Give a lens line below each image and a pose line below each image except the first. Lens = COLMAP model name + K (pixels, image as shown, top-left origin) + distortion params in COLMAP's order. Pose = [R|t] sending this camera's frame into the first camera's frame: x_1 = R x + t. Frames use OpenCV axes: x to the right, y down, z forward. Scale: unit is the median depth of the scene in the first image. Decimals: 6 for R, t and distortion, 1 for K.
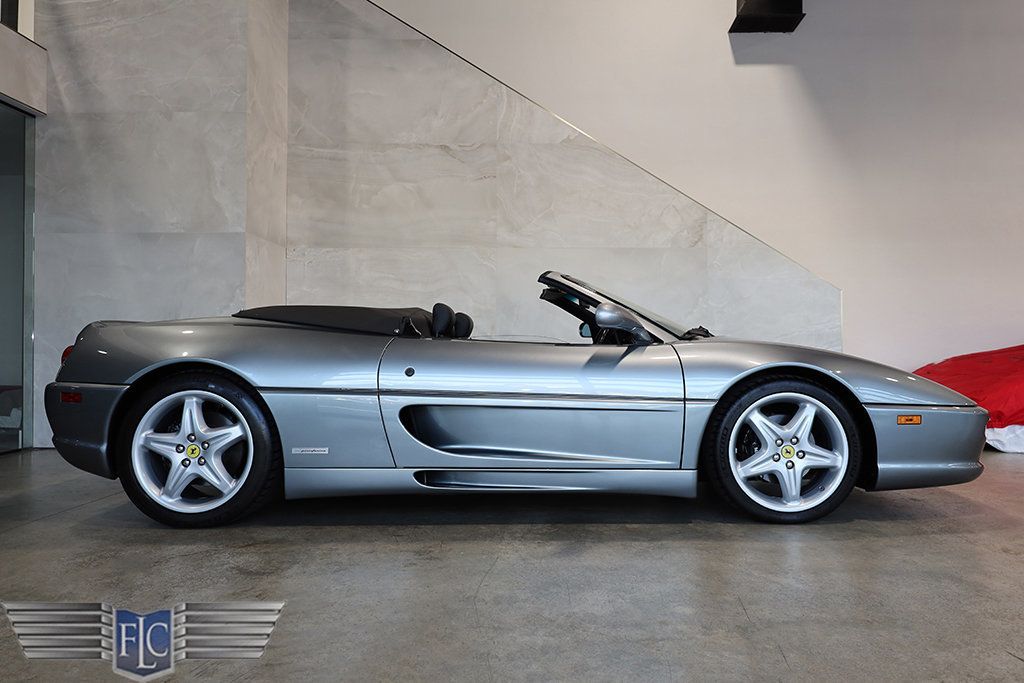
lens RADIAL K [[696.6, 0, 539.2], [0, 696.6, 344.8], [0, 0, 1]] dist [0.000059, -0.000581]
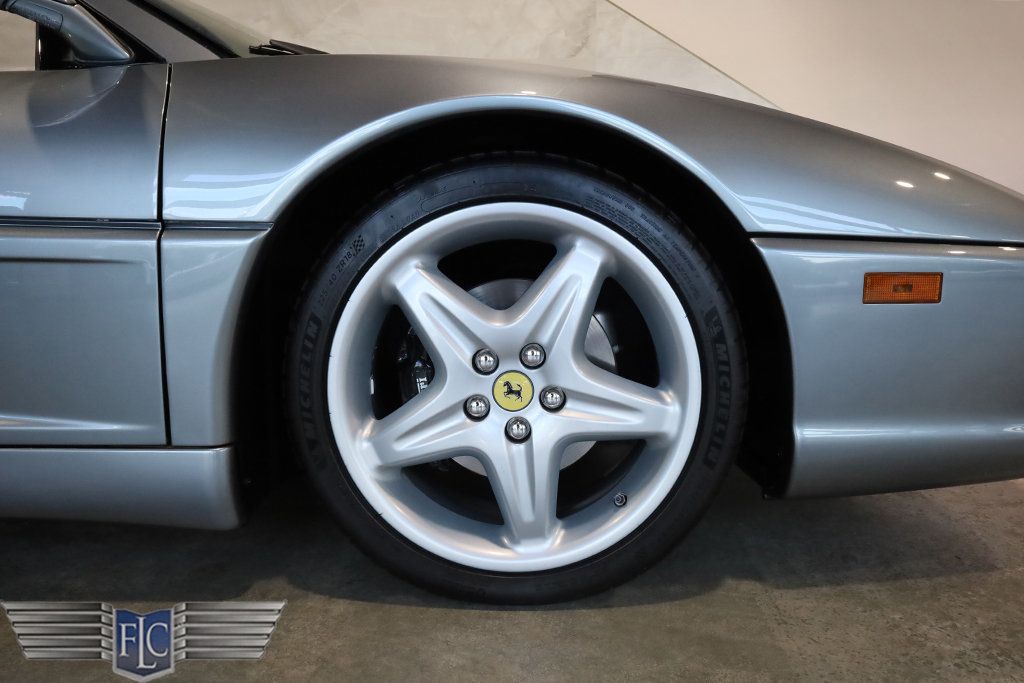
lens RADIAL K [[674.4, 0, 515.9], [0, 674.4, 344.1], [0, 0, 1]] dist [0.002919, 0.001933]
pose [[0.999669, -0.005316, -0.025188, 0.207865], [0.008385, 0.992326, 0.123362, 0.053329], [0.024339, -0.123532, 0.992042, 0.394278]]
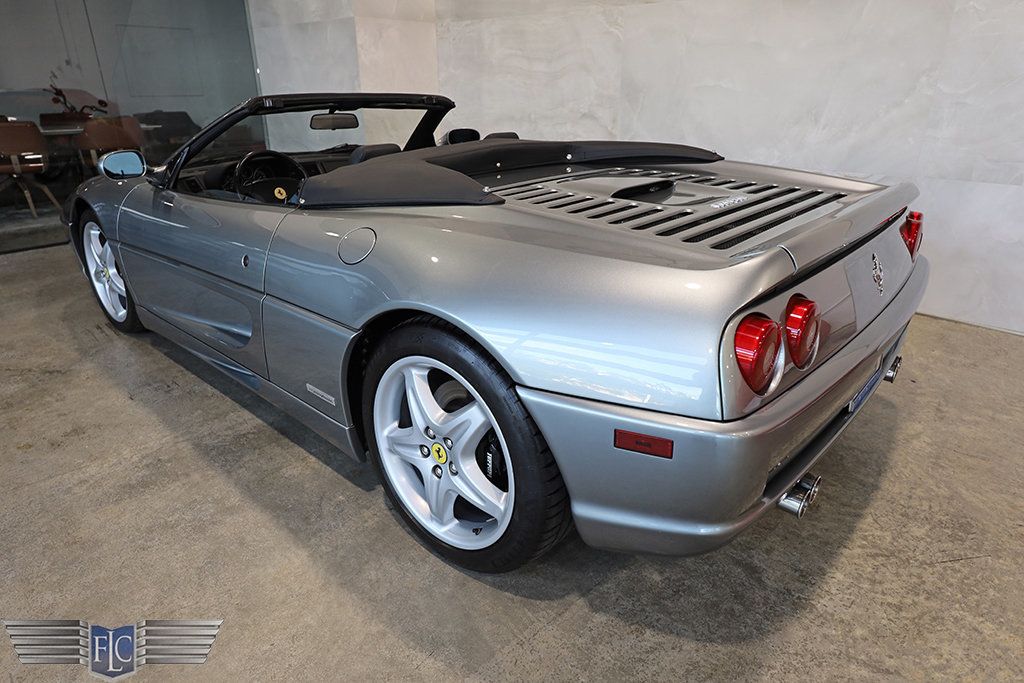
lens RADIAL K [[625.1, 0, 506.1], [0, 625.1, 347.8], [0, 0, 1]] dist [-0.003605, -0.000840]
pose [[0.749817, 0.254181, -0.610873, 0.393781], [0.002738, 0.922064, 0.387027, -0.069951], [0.661639, -0.291872, 0.690684, 0.397414]]
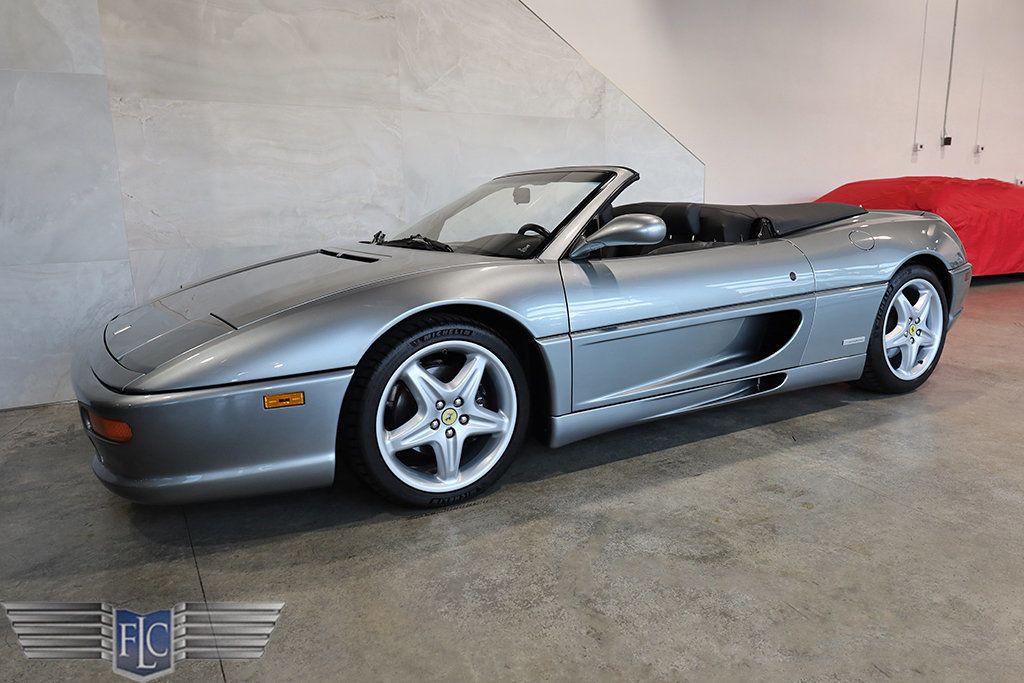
lens RADIAL K [[715.0, 0, 523.3], [0, 715.0, 346.3], [0, 0, 1]] dist [-0.001759, 0.000895]
pose [[0.858224, -0.119848, 0.499088, -0.450934], [0.016486, 0.978292, 0.206573, -0.043037], [-0.513011, -0.169058, 0.841569, 0.186743]]
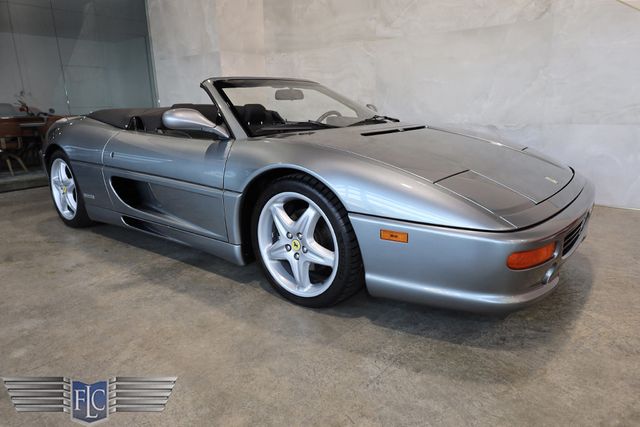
lens RADIAL K [[421.5, 0, 322.5], [0, 421.5, 215.1], [0, 0, 1]] dist [0.002919, 0.001933]
pose [[0.780857, 0.140611, -0.608680, 0.448944], [0.030278, 0.964676, 0.261693, -0.037657], [0.623976, -0.222774, 0.749017, 0.303058]]
